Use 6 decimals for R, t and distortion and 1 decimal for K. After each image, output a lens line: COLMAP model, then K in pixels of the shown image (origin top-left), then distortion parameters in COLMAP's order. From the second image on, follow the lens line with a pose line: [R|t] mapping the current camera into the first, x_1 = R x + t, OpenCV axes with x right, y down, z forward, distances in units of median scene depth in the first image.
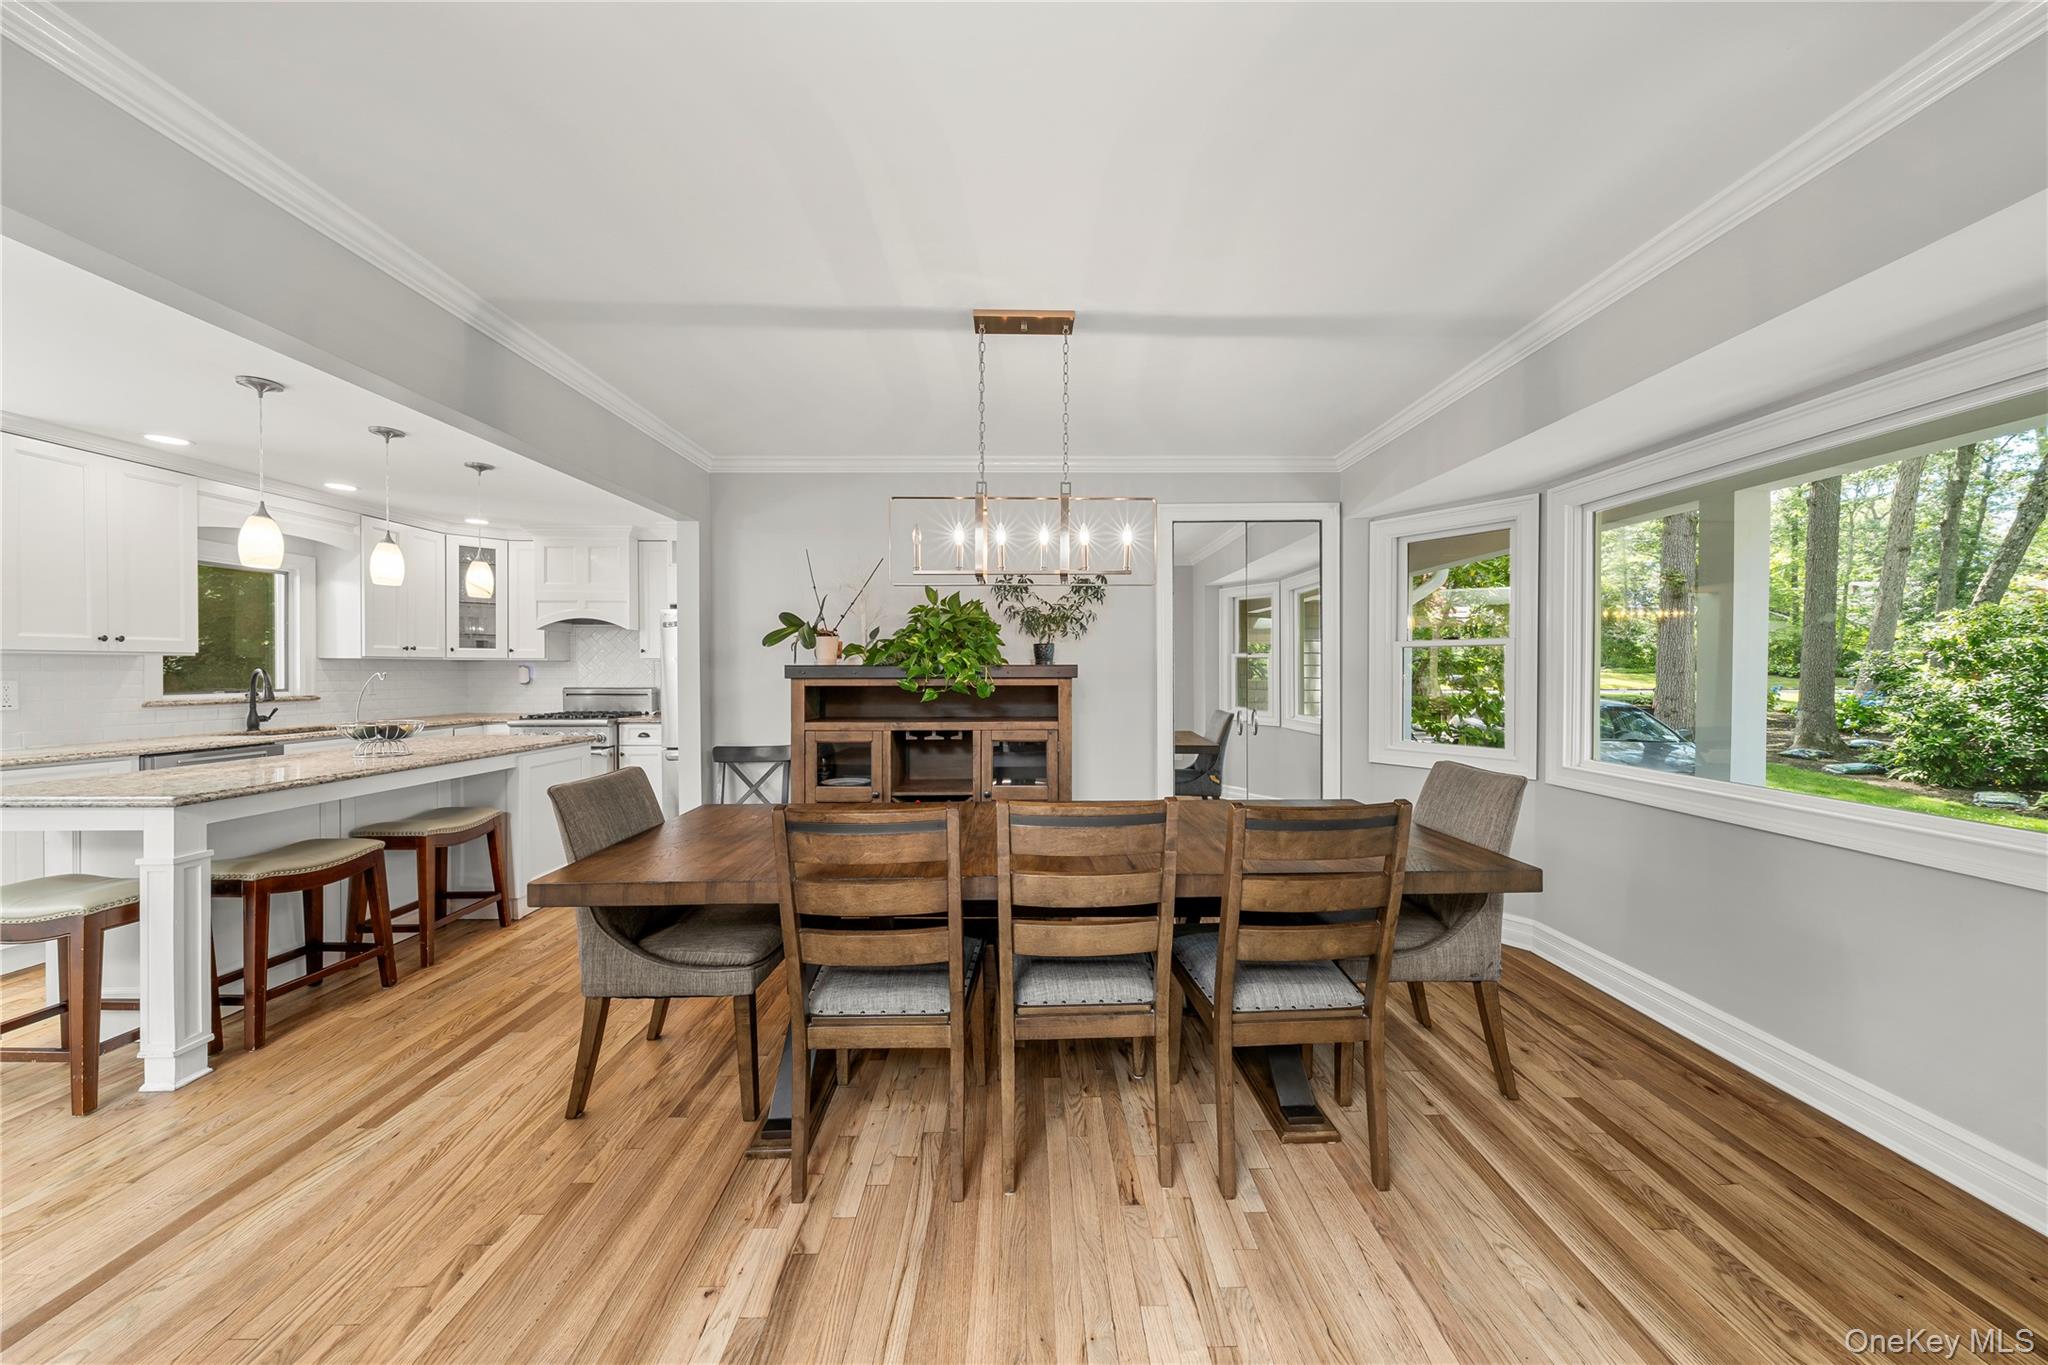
lens RADIAL K [[695.9, 0, 1029.0], [0, 695.9, 679.6], [0, 0, 1]] dist [-0.000287, -0.000137]
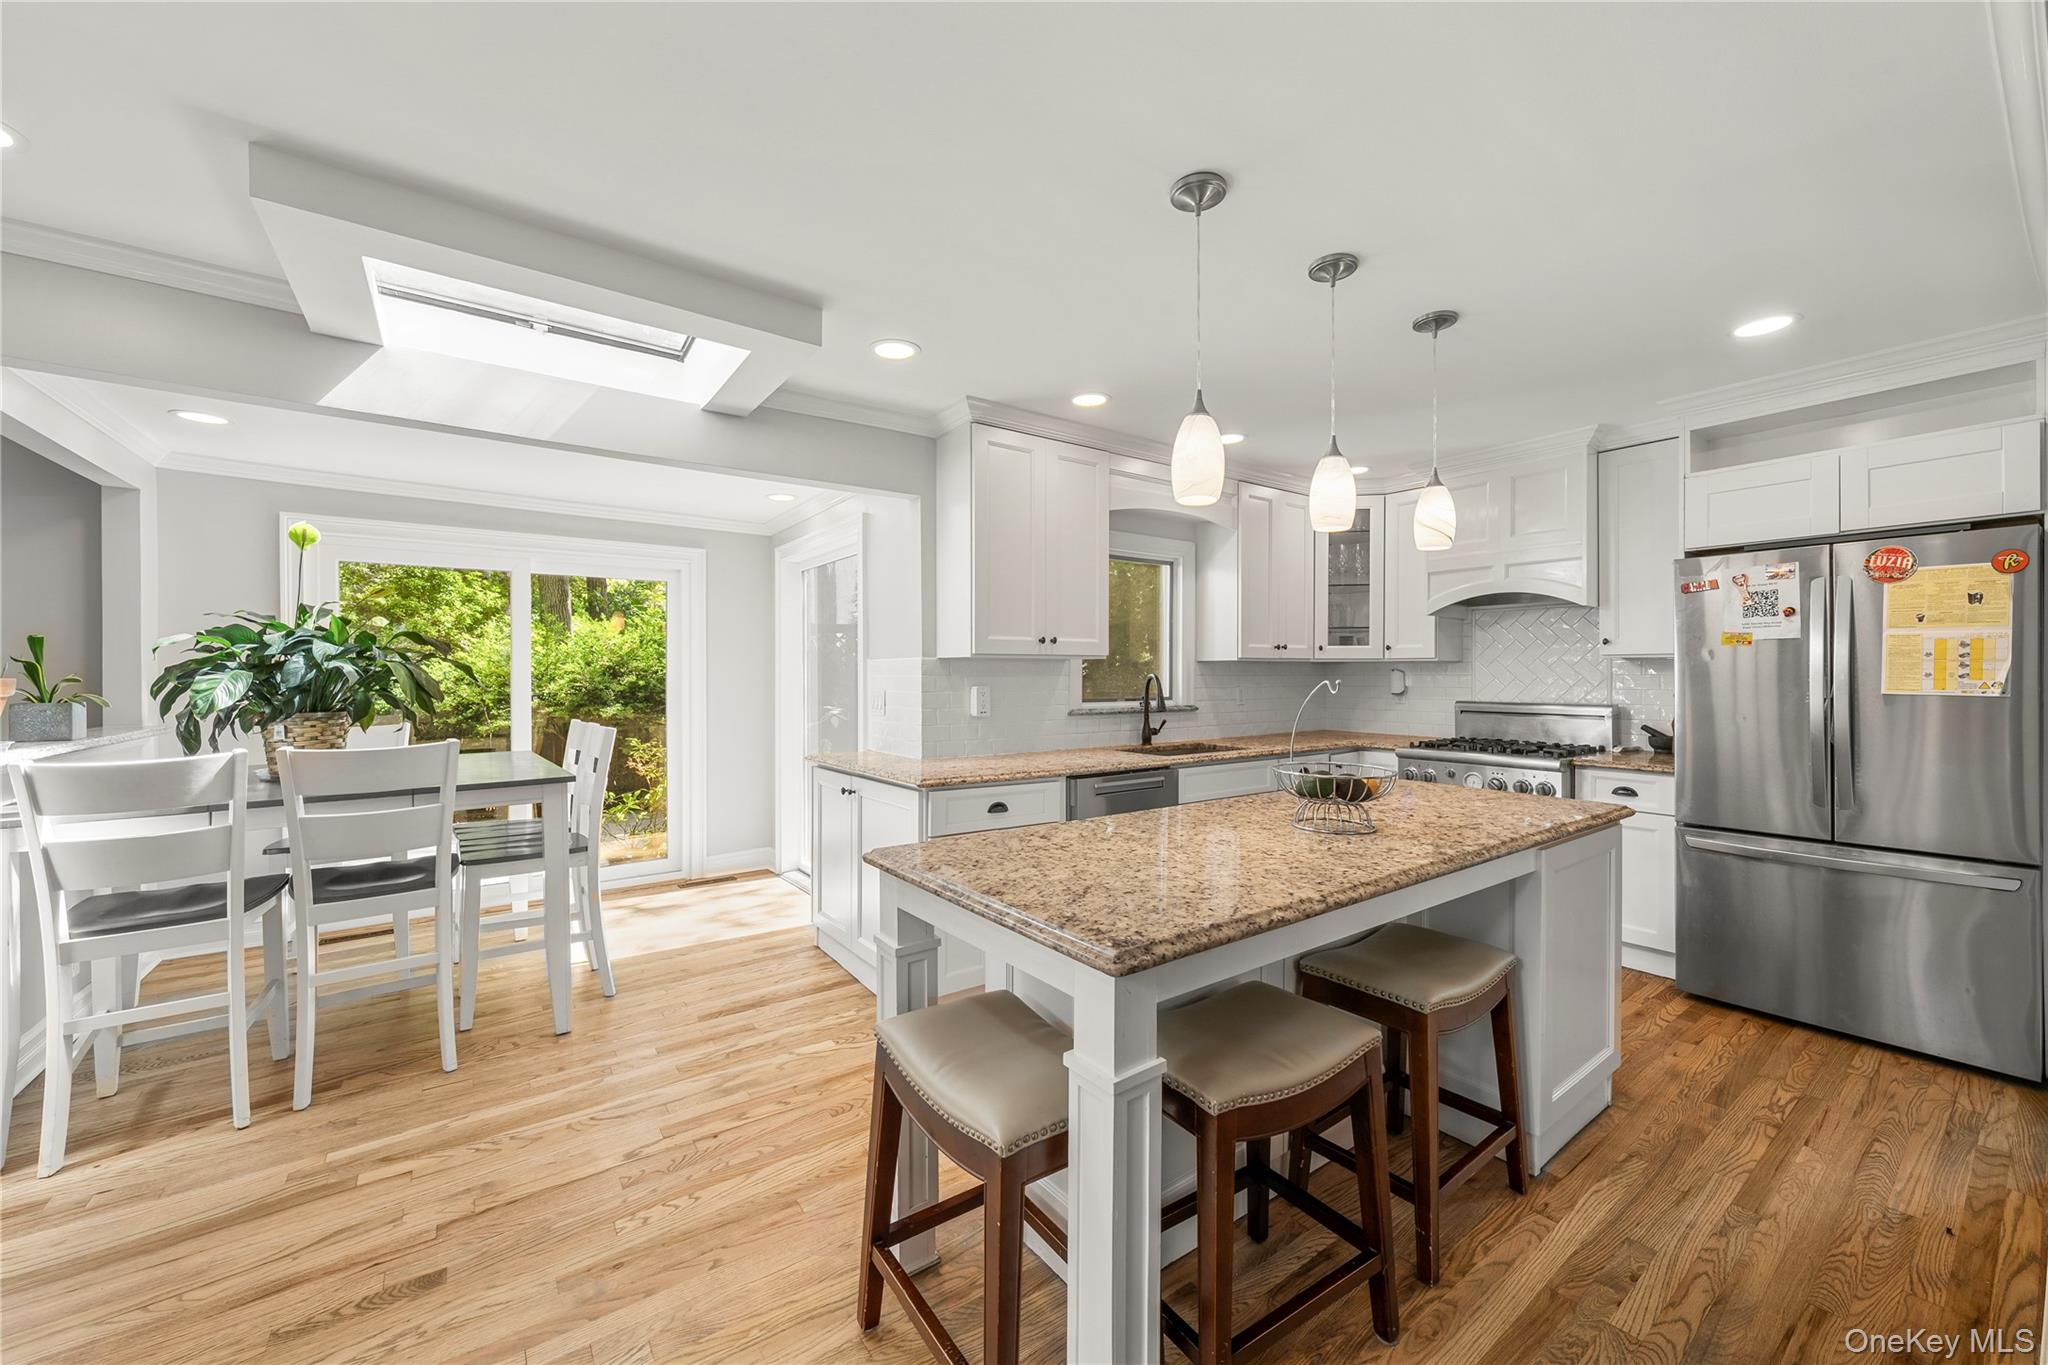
lens RADIAL K [[767.8, 0, 1037.6], [0, 767.8, 677.4], [0, 0, 1]] dist [0.001421, 0.000054]
pose [[0.588291, 0.001307, -0.808649, -0.418829], [-0.009811, 0.999937, -0.005521, -0.004421], [0.808590, 0.011182, 0.588266, 0.323943]]
